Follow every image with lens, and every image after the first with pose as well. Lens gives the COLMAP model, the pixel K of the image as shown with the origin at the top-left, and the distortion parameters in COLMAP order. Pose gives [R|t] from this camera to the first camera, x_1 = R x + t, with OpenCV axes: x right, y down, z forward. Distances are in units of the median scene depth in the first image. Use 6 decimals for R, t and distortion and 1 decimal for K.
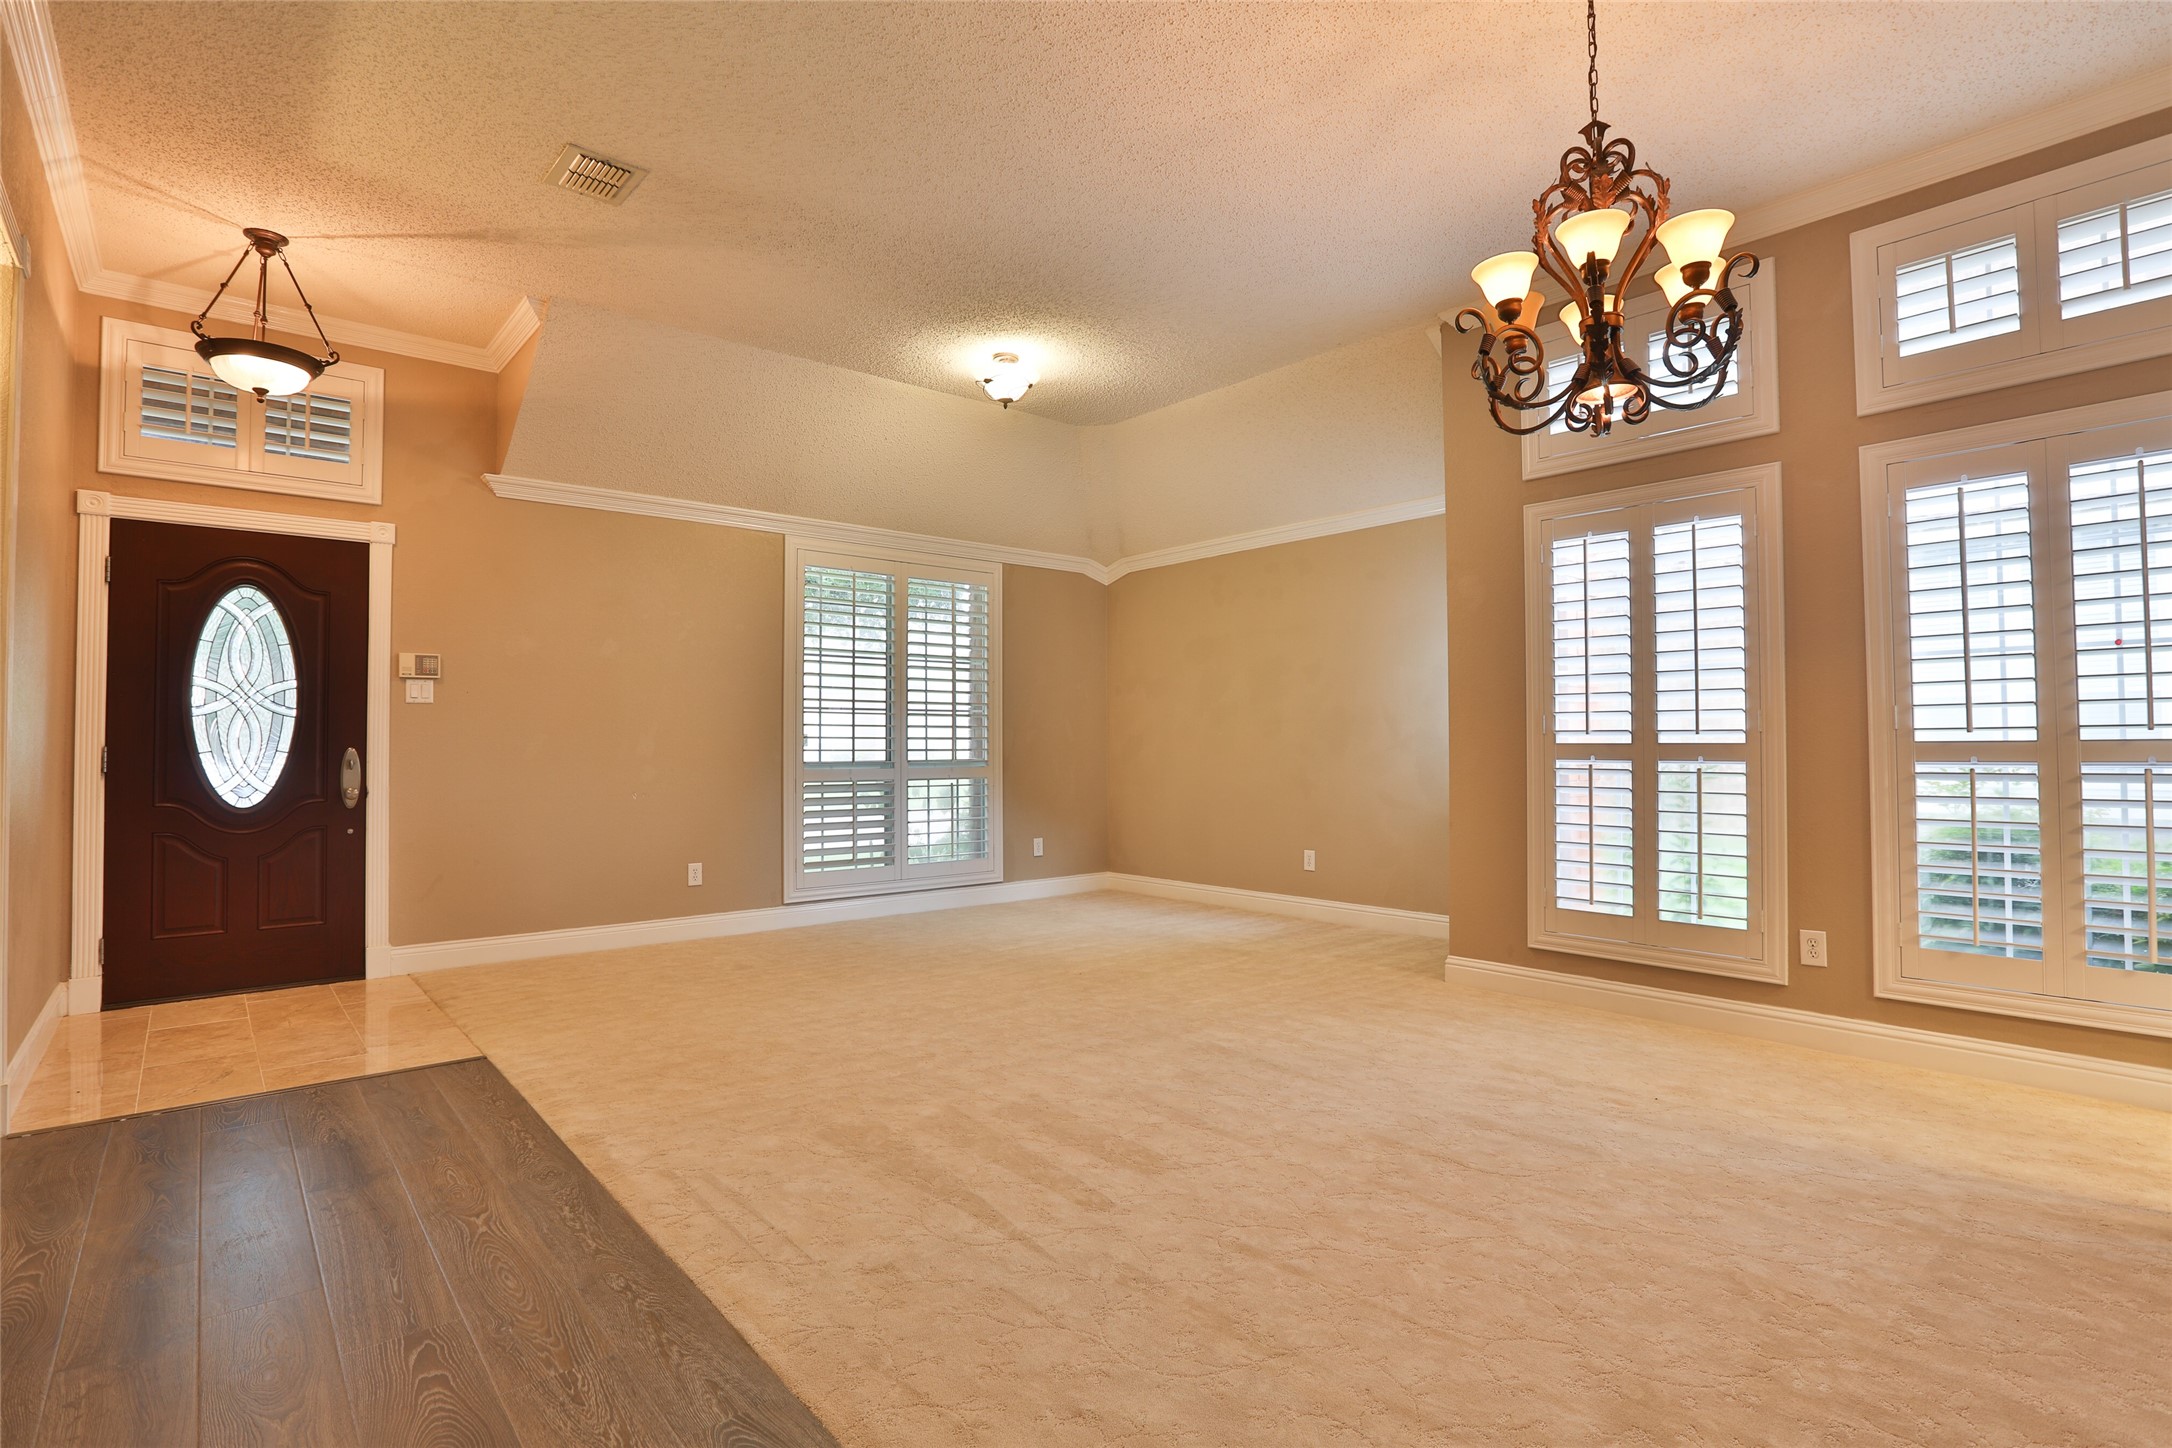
lens RADIAL K [[1053.1, 0, 1074.7], [0, 1053.1, 731.0], [0, 0, 1]] dist [-0.054570, 0.019623]
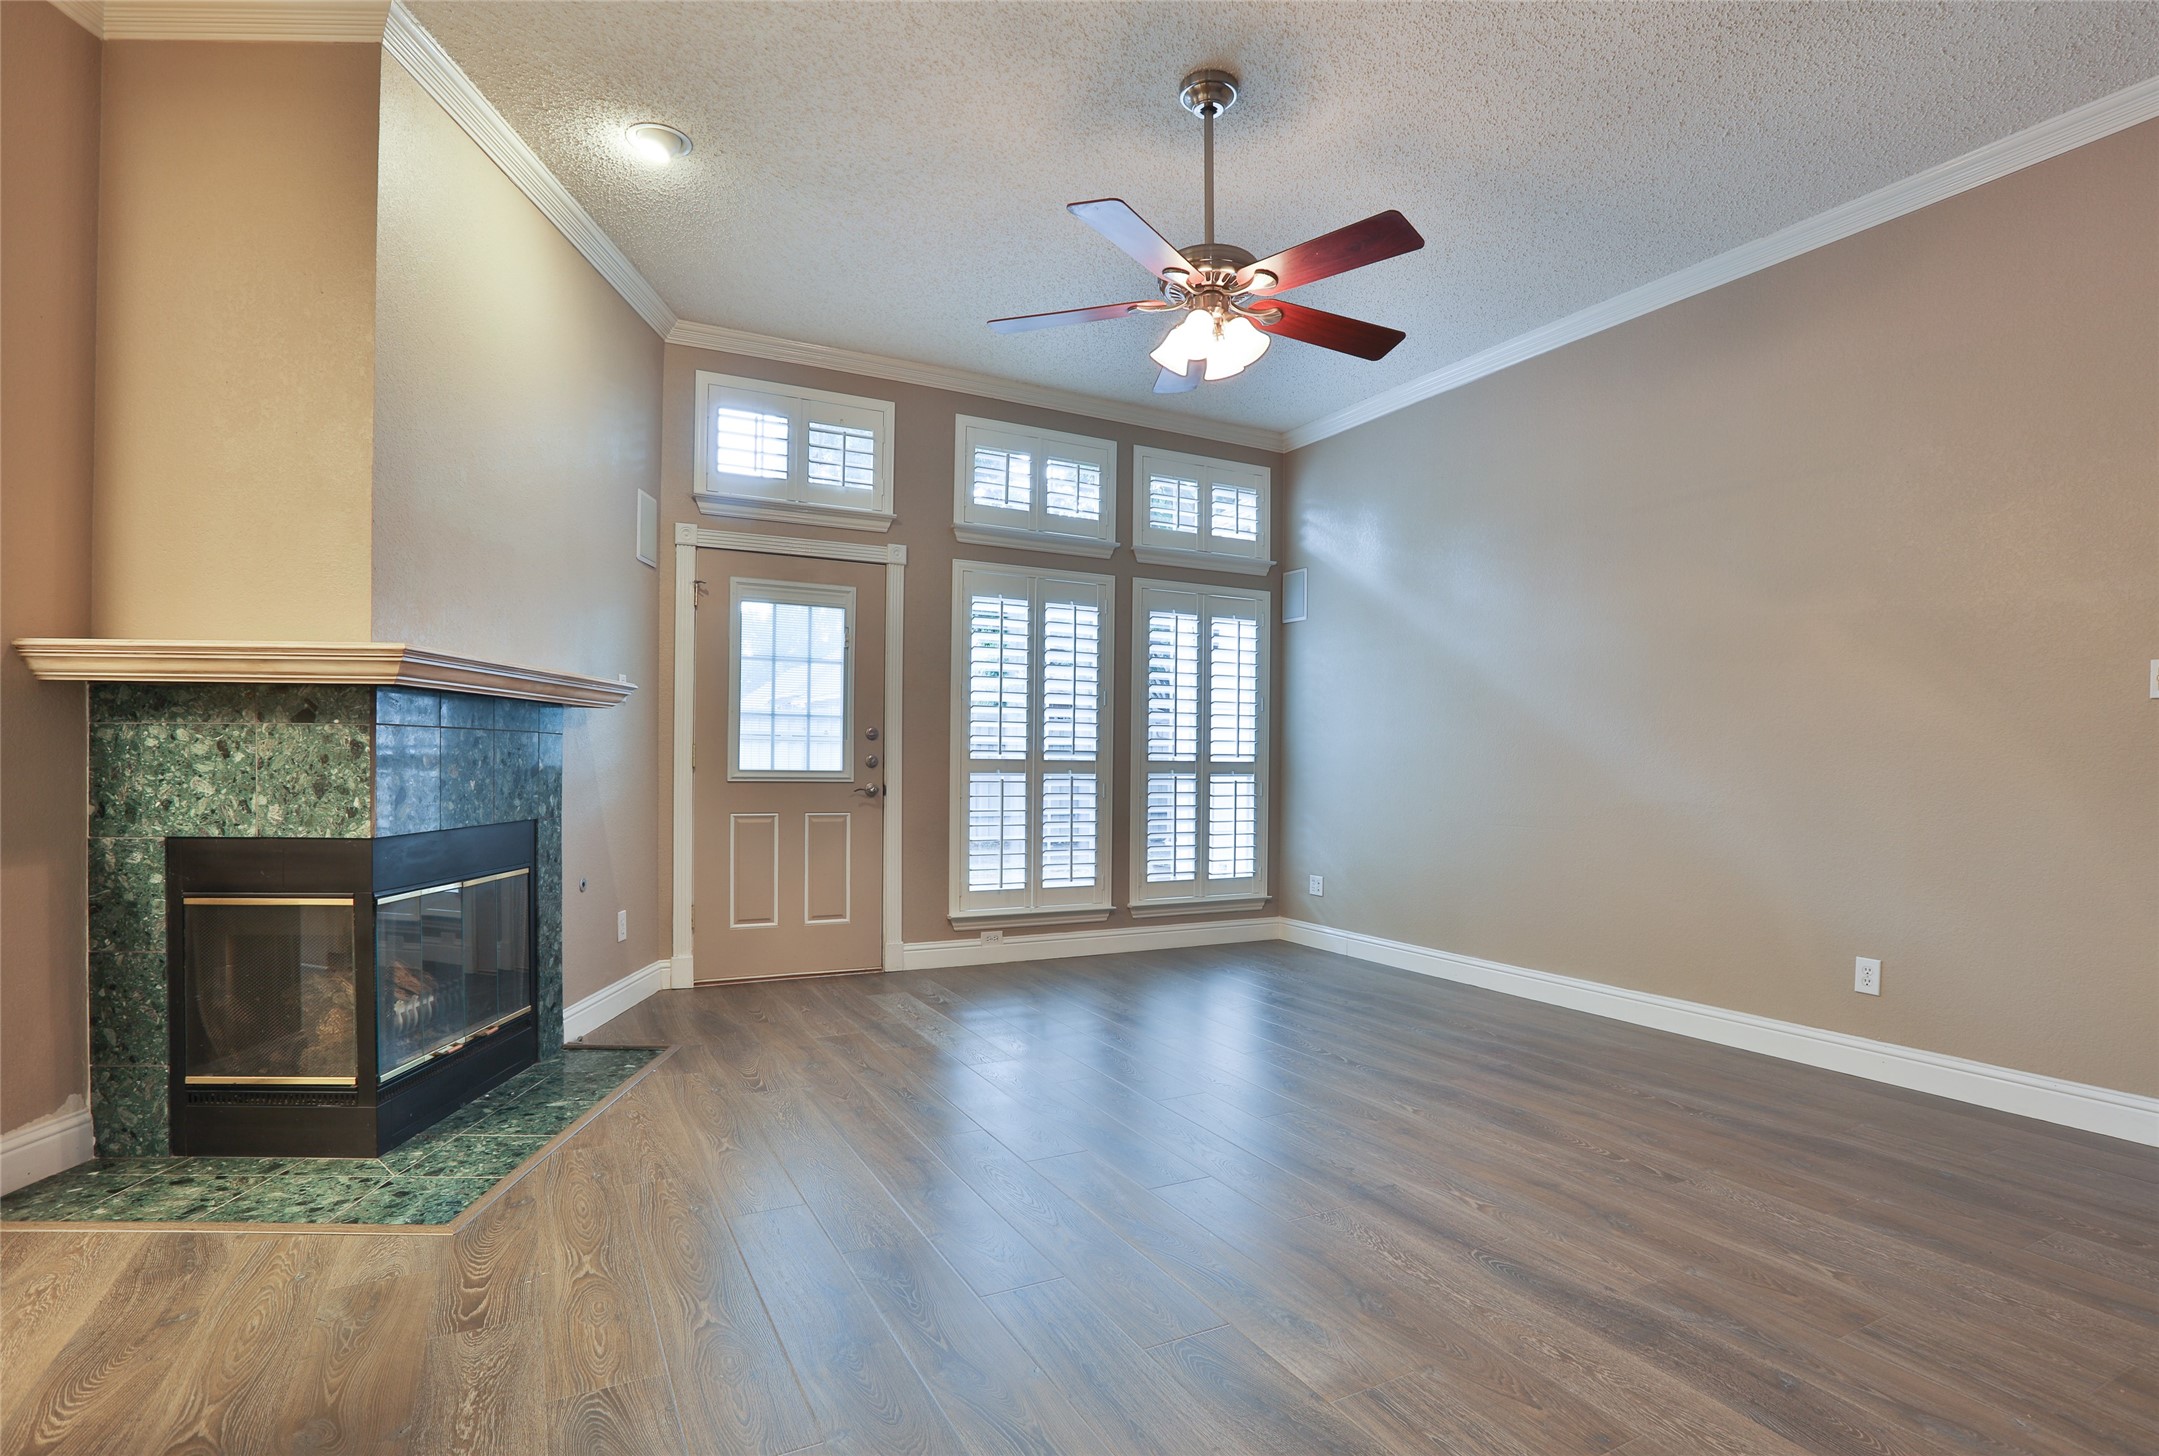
lens RADIAL K [[1046.8, 0, 1103.6], [0, 1046.8, 781.8], [0, 0, 1]] dist [-0.054570, 0.019623]
pose [[0.205199, -0.010236, 0.978667, -0.743753], [-0.026534, 0.999520, 0.016017, 0.015418], [-0.978361, -0.029255, 0.204829, 0.618294]]
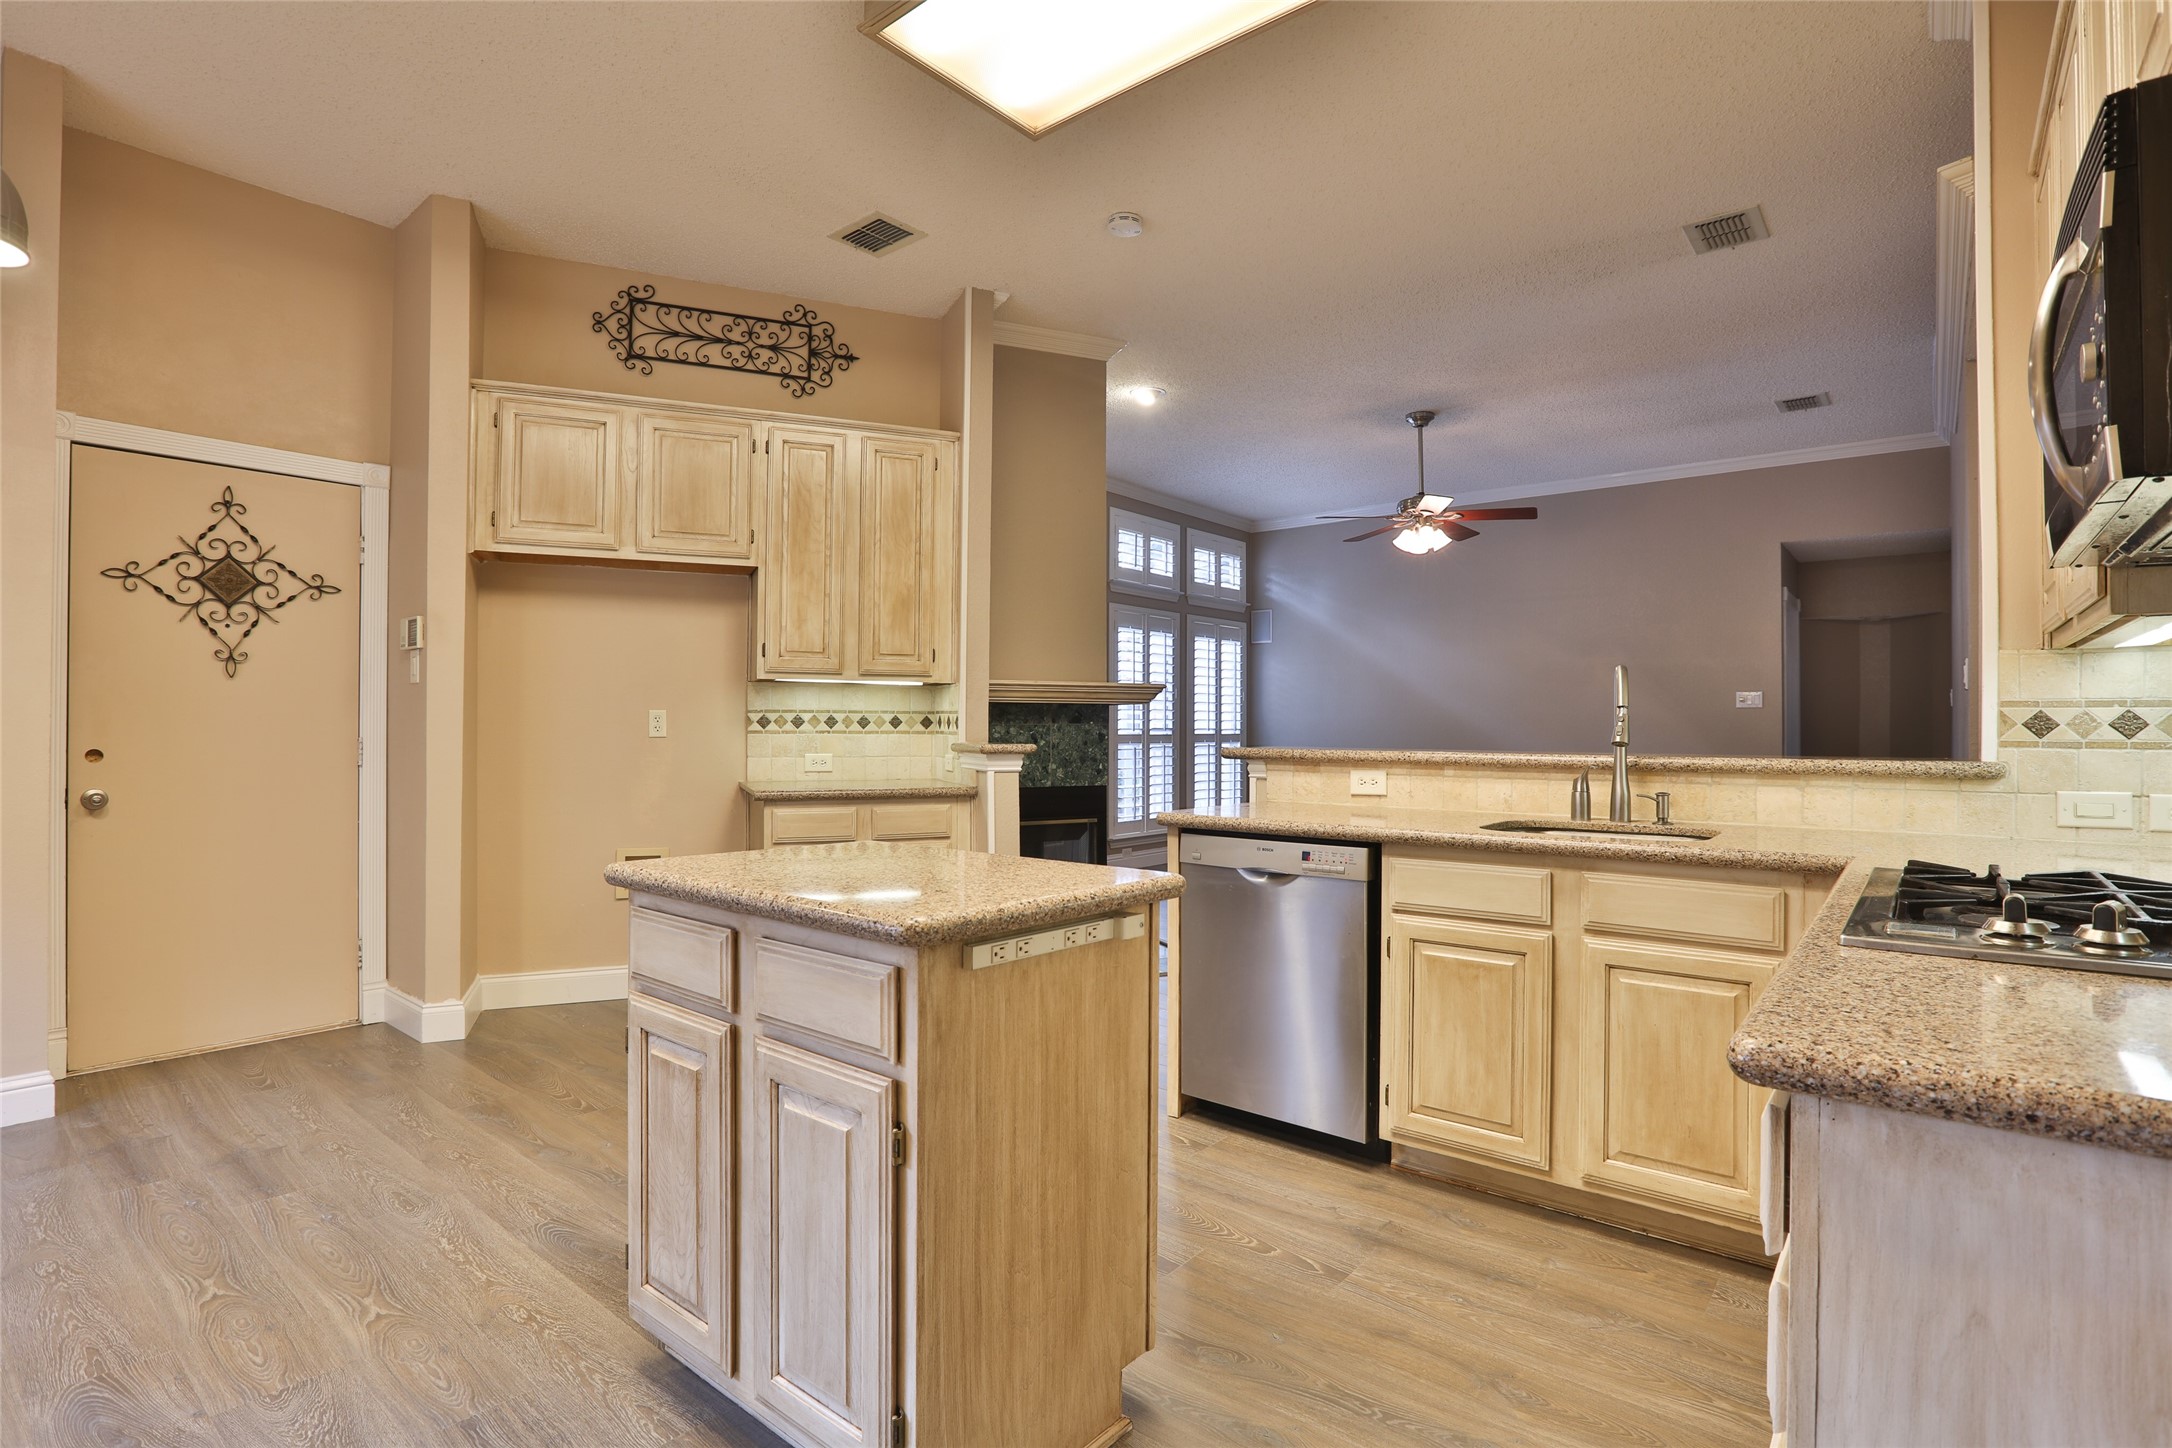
lens RADIAL K [[1053.1, 0, 1092.7], [0, 1053.1, 727.9], [0, 0, 1]] dist [-0.054570, 0.019623]
pose [[-0.191935, 0.005964, 0.981389, -1.430984], [-0.015675, 0.999835, -0.009142, 0.017562], [-0.981282, -0.017138, -0.191810, 1.465405]]
